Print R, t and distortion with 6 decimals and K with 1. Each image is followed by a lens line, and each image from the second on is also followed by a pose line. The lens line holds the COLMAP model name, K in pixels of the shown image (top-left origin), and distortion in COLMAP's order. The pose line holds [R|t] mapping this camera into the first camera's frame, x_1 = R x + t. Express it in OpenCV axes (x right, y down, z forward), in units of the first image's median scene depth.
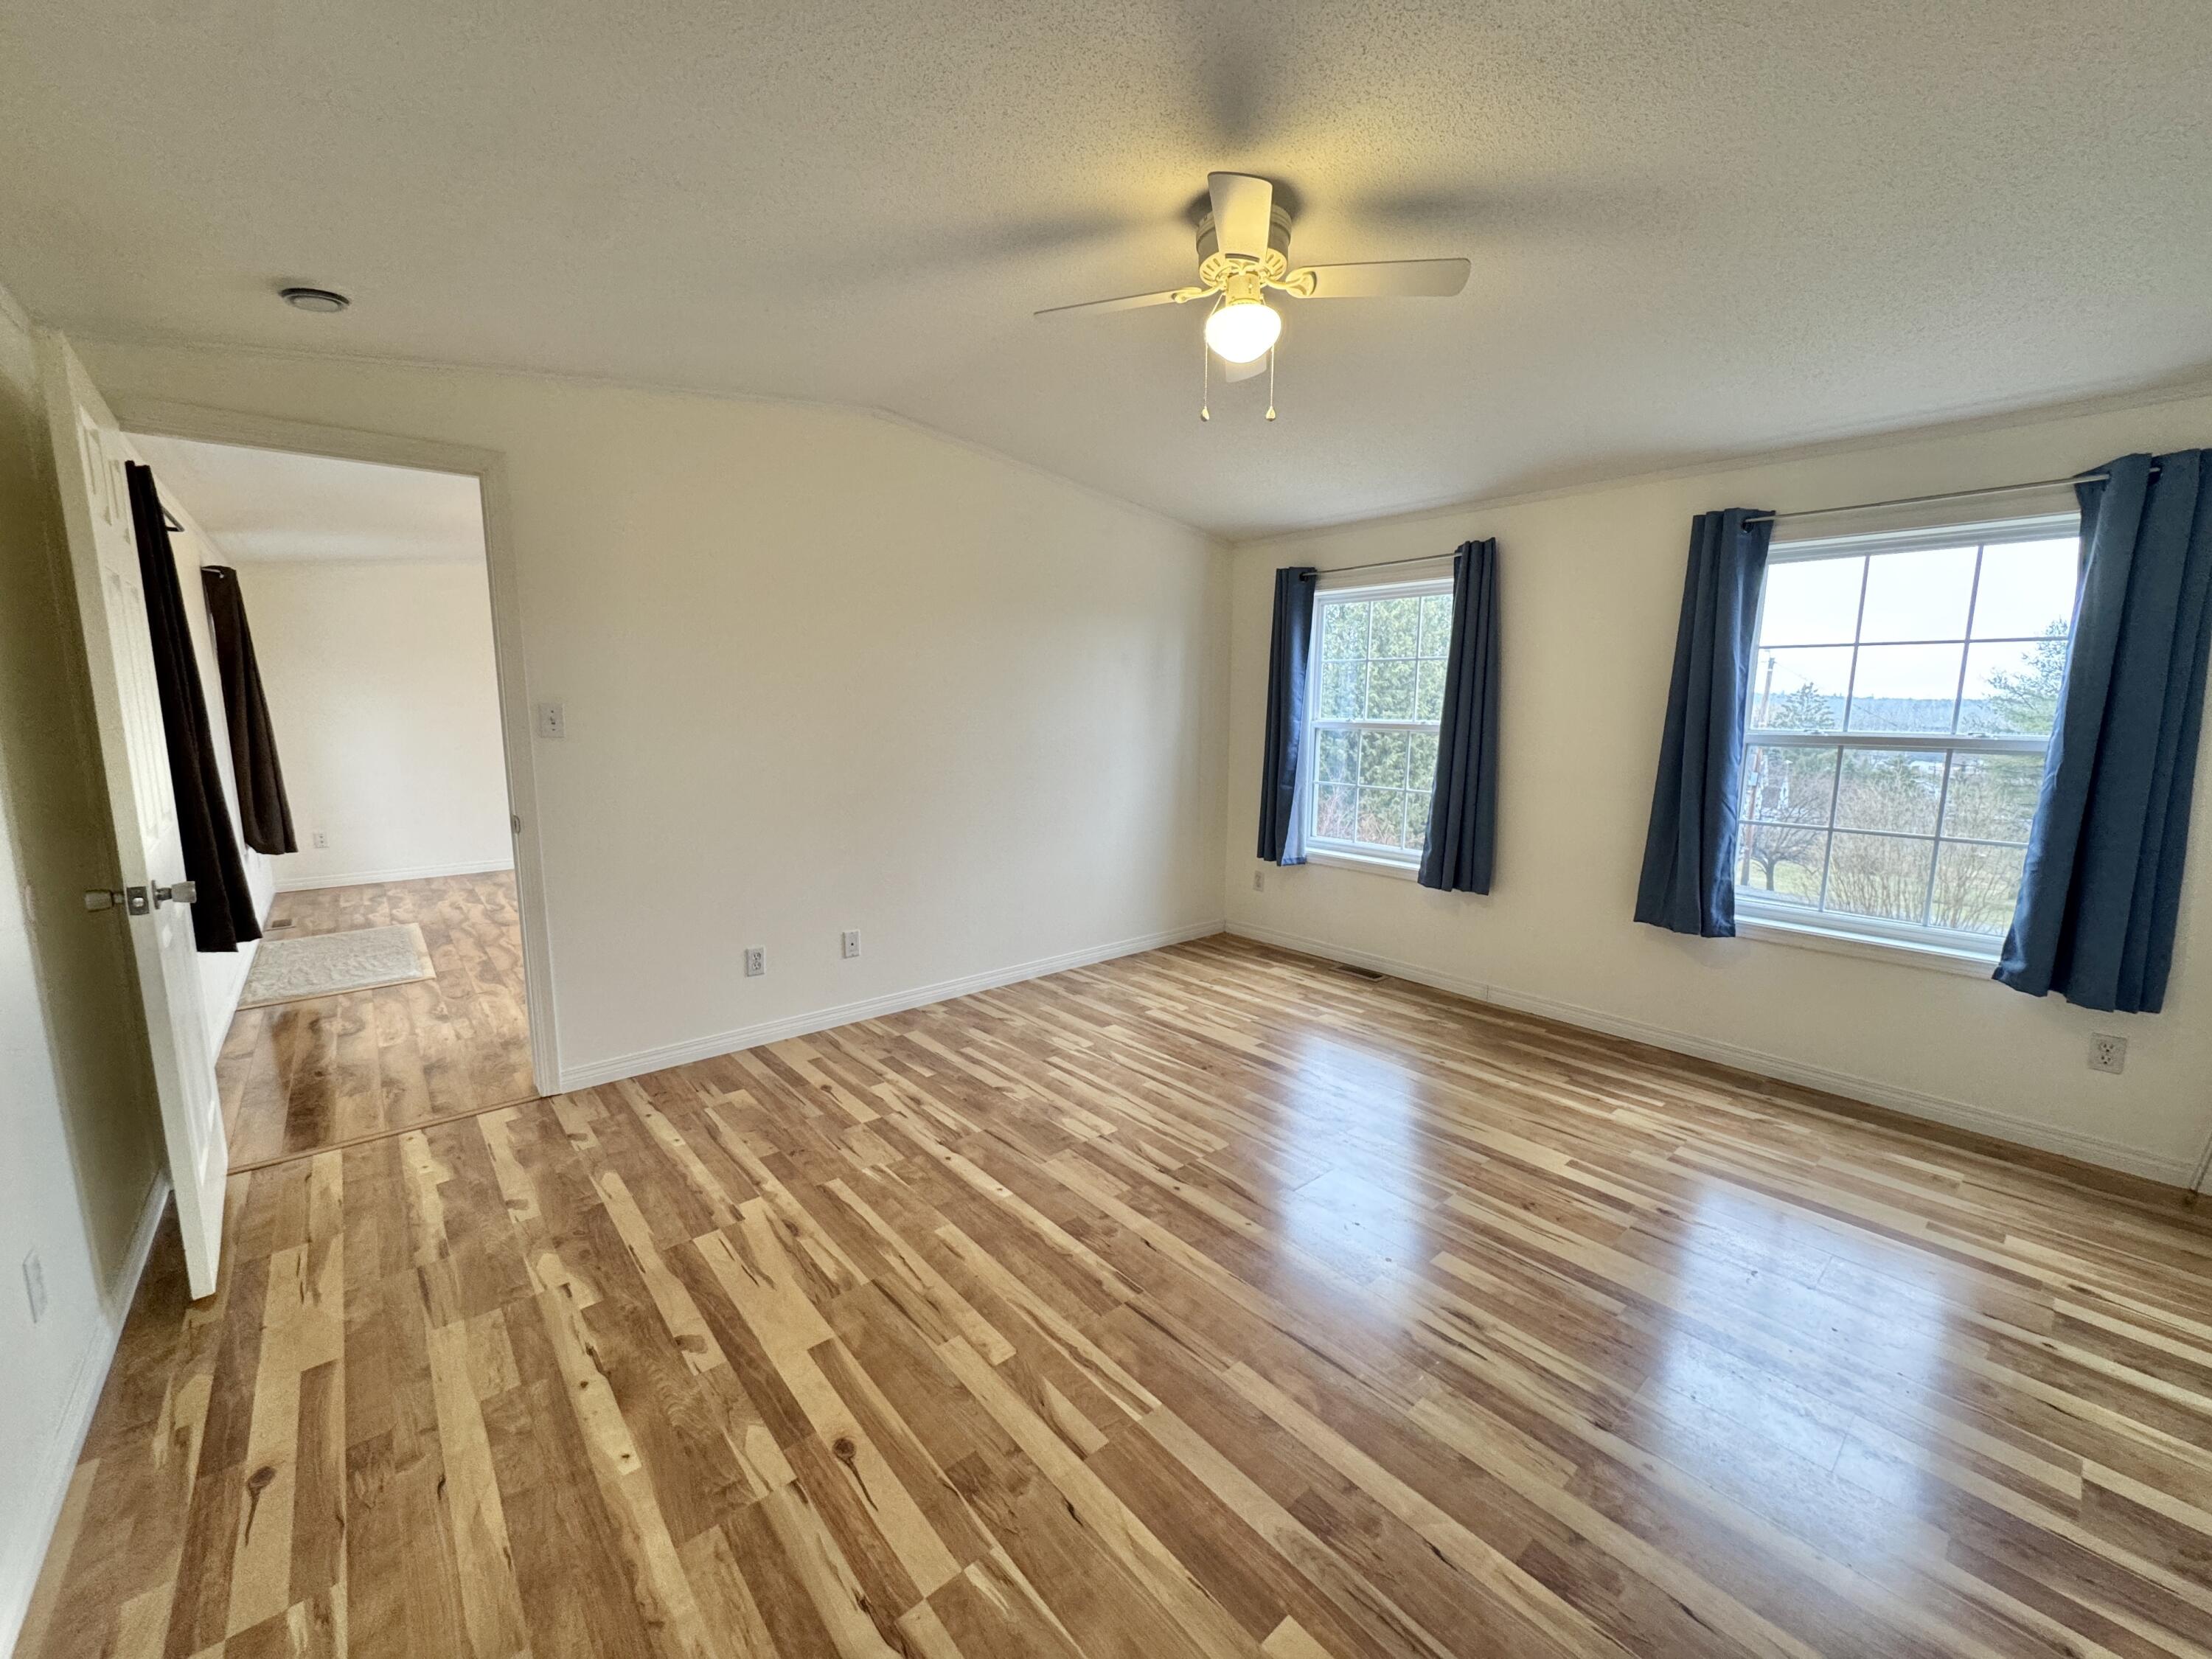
lens RADIAL K [[878.7, 0, 1124.5], [0, 878.7, 825.9], [0, 0, 1]] dist [-0.003224, 0.000480]
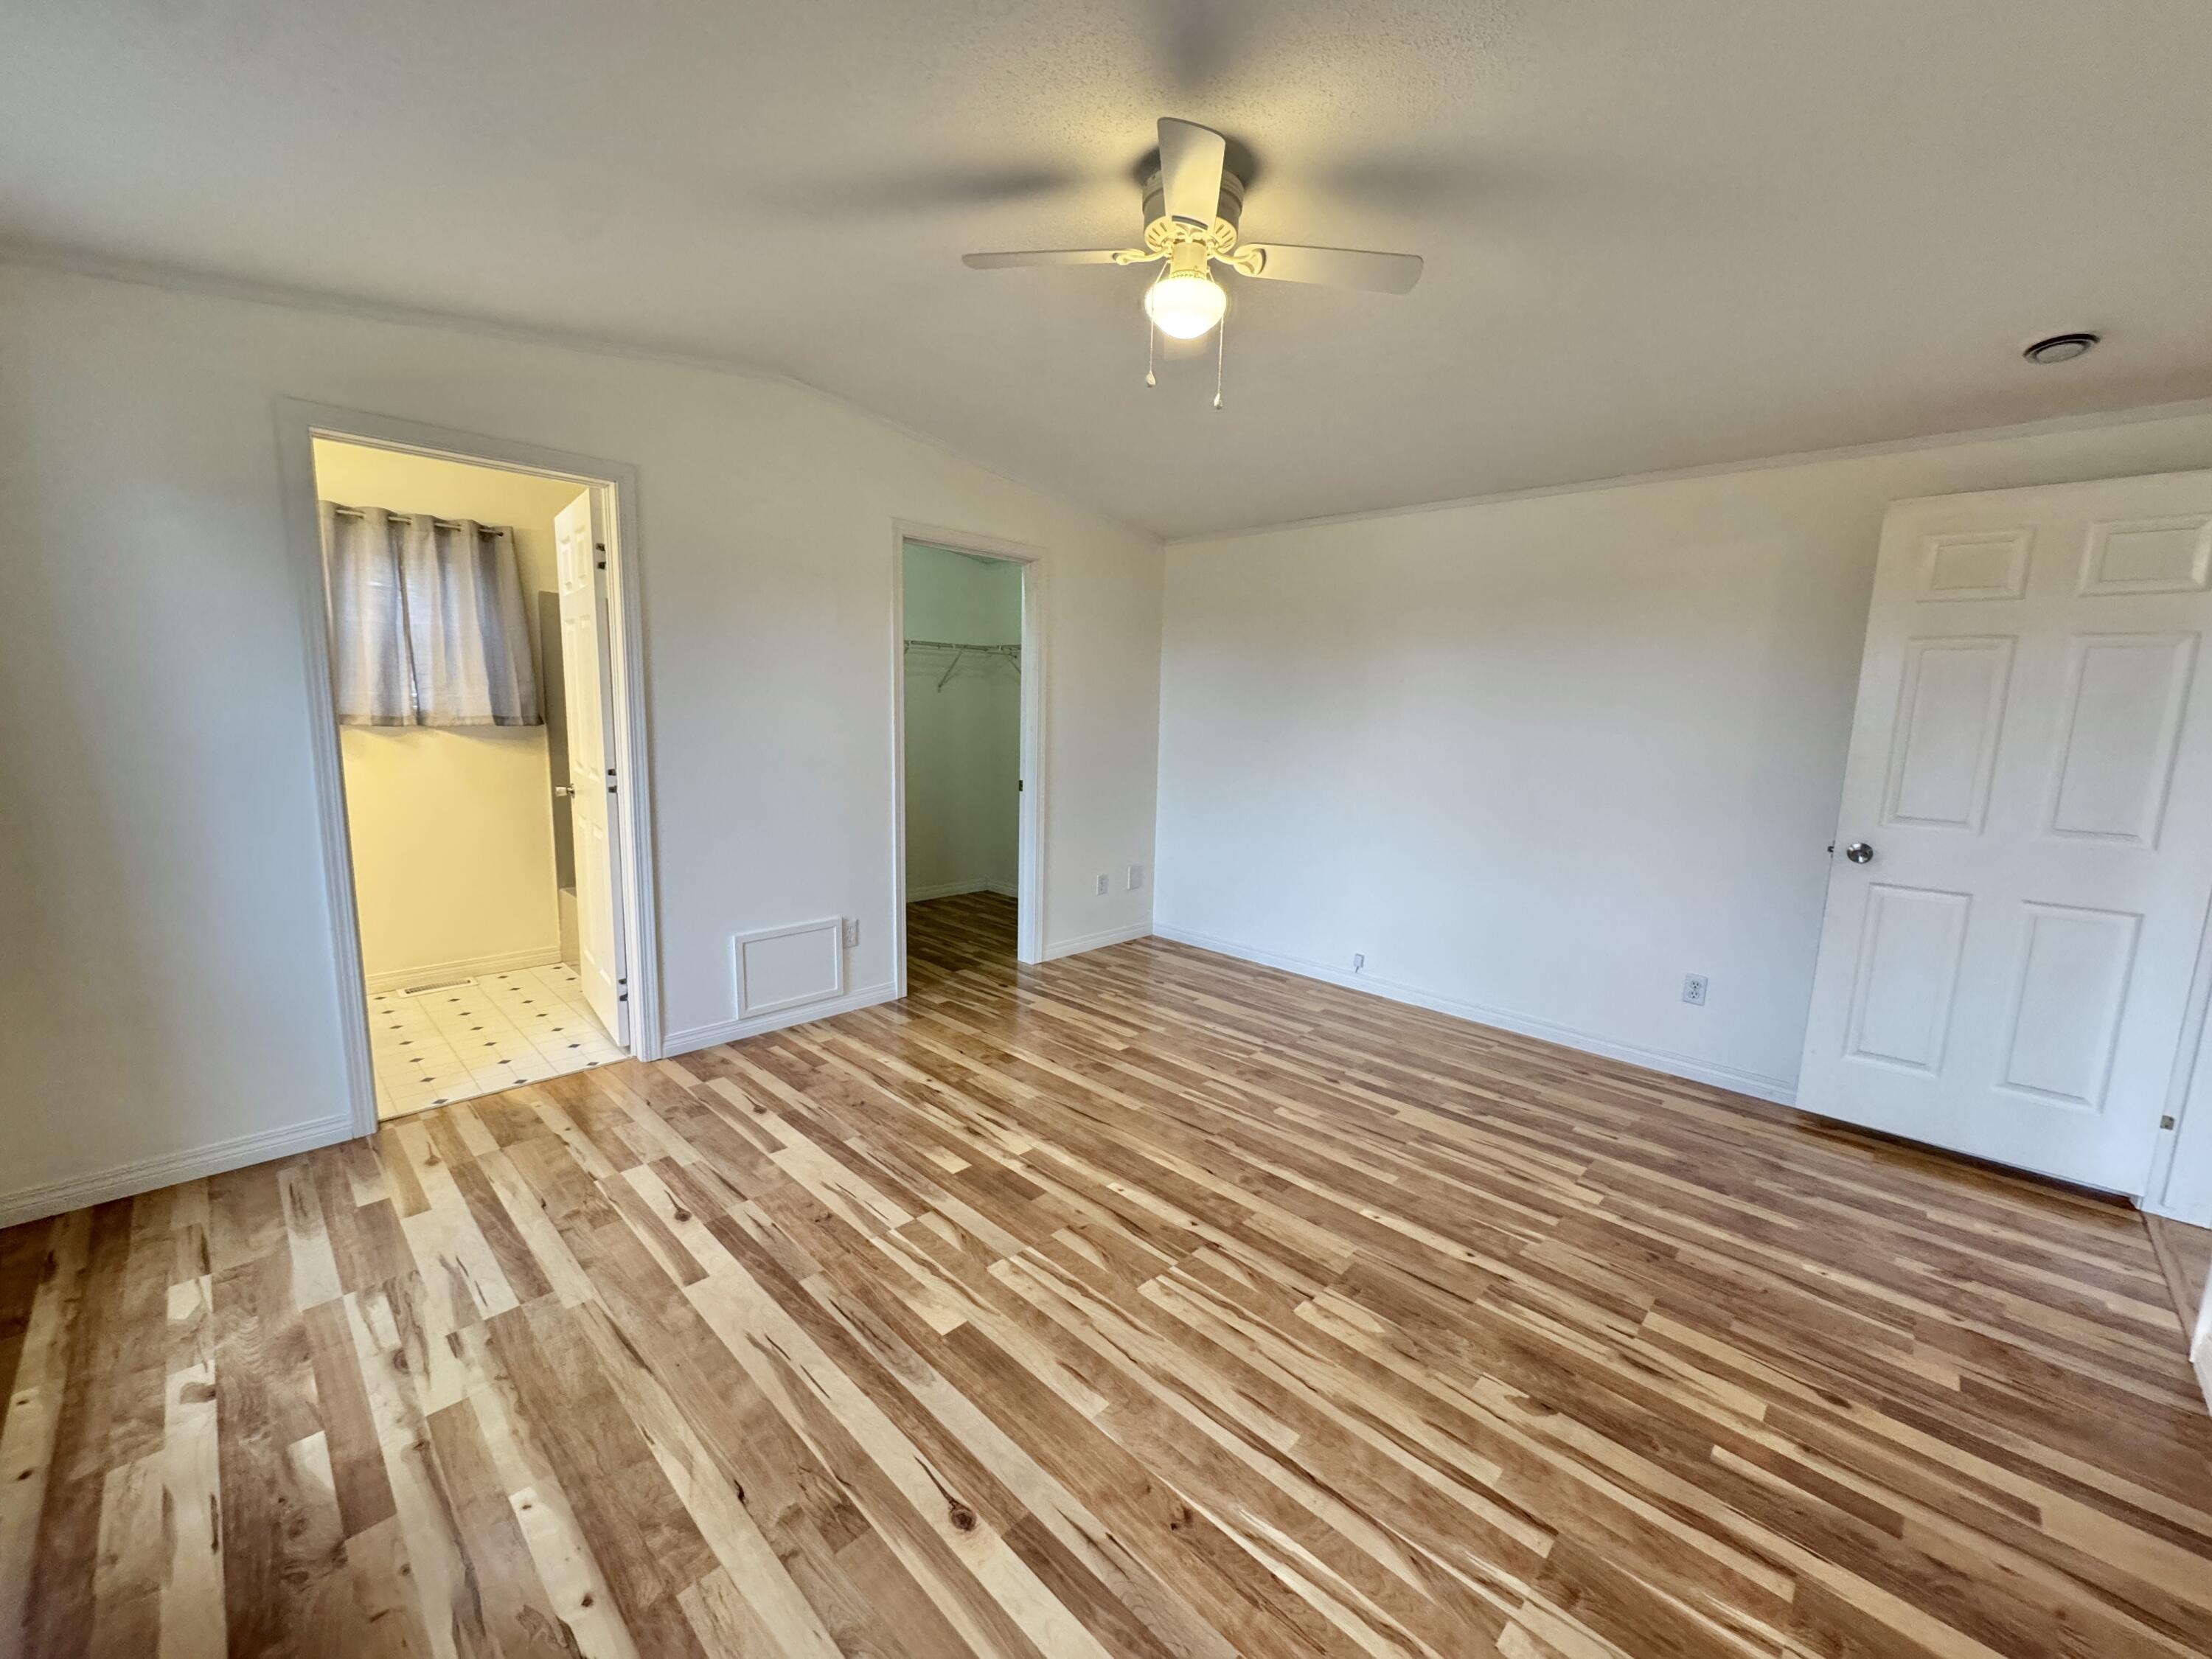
lens RADIAL K [[878.7, 0, 1116.8], [0, 878.7, 829.6], [0, 0, 1]] dist [-0.003224, 0.000480]
pose [[-0.995933, -0.025732, -0.086339, 0.218474], [-0.049212, 0.958117, 0.282117, -0.231774], [0.075463, 0.285219, -0.955487, 1.659891]]
